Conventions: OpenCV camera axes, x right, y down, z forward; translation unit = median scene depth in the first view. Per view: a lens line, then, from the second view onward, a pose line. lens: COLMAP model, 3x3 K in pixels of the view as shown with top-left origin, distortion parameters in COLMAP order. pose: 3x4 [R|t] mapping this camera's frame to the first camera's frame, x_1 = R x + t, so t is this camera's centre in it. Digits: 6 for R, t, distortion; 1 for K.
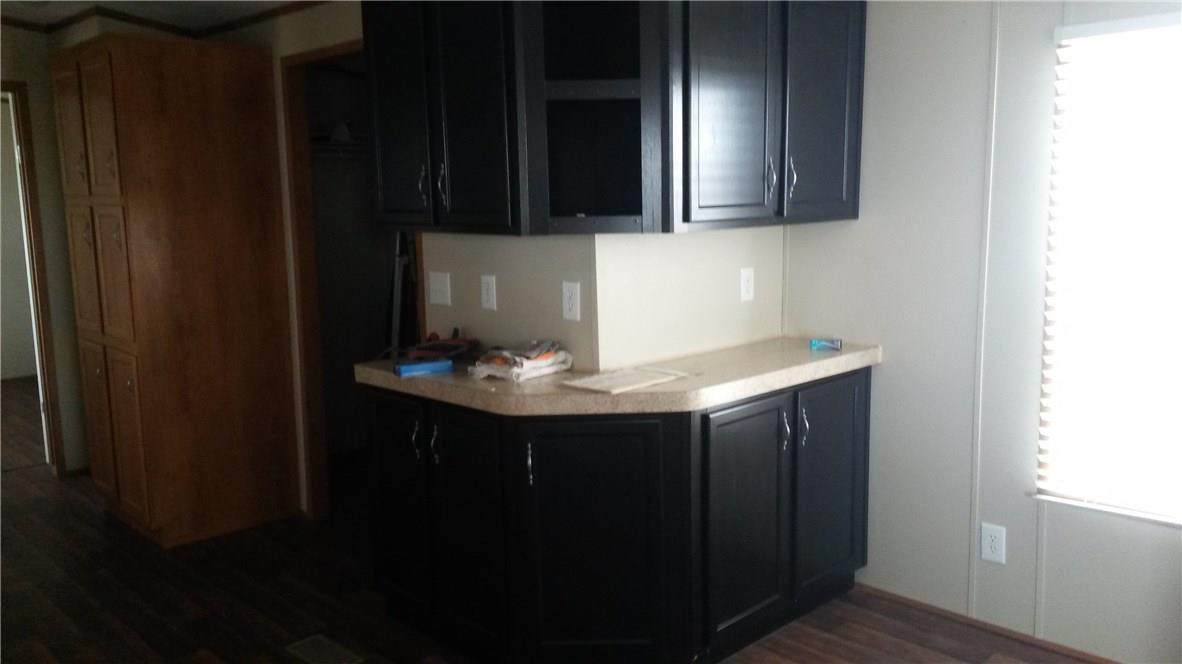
lens RADIAL K [[945.1, 0, 591.0], [0, 945.1, 332.0], [0, 0, 1]] dist [0.081364, -0.161490]
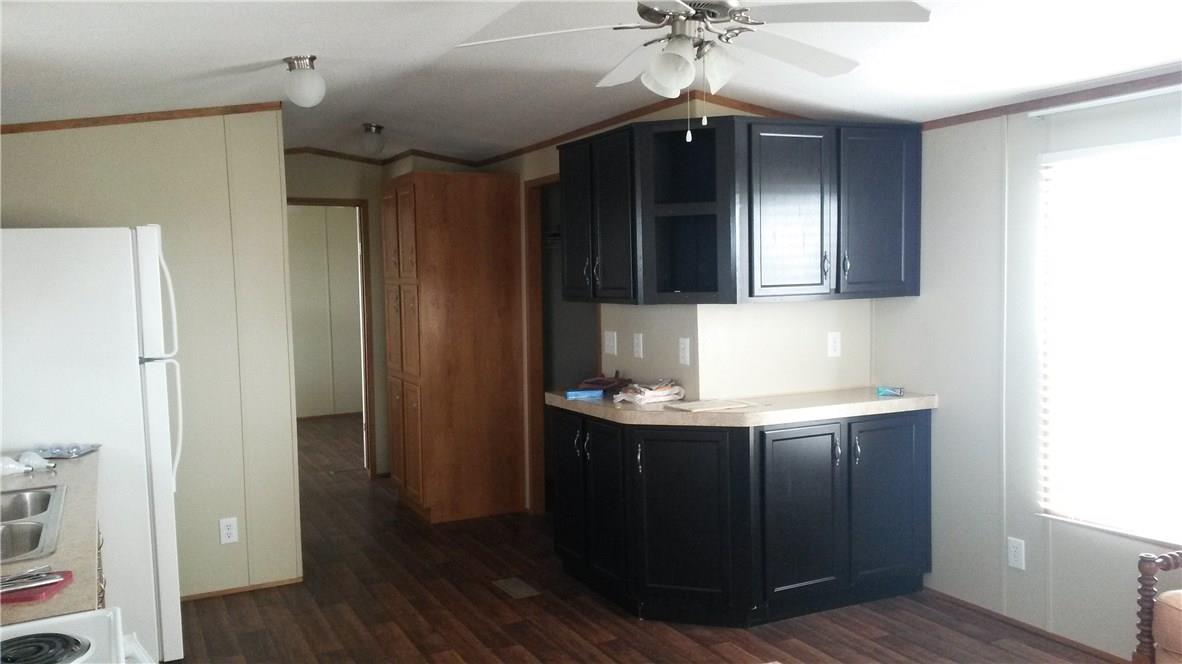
lens RADIAL K [[983.5, 0, 589.7], [0, 983.5, 310.4], [0, 0, 1]] dist [0.000130, 0.001839]
pose [[0.949277, 0.009835, -0.314288, 0.295234], [-0.042128, 0.994477, -0.096124, 0.052207], [0.311607, 0.104489, 0.944449, -0.431104]]
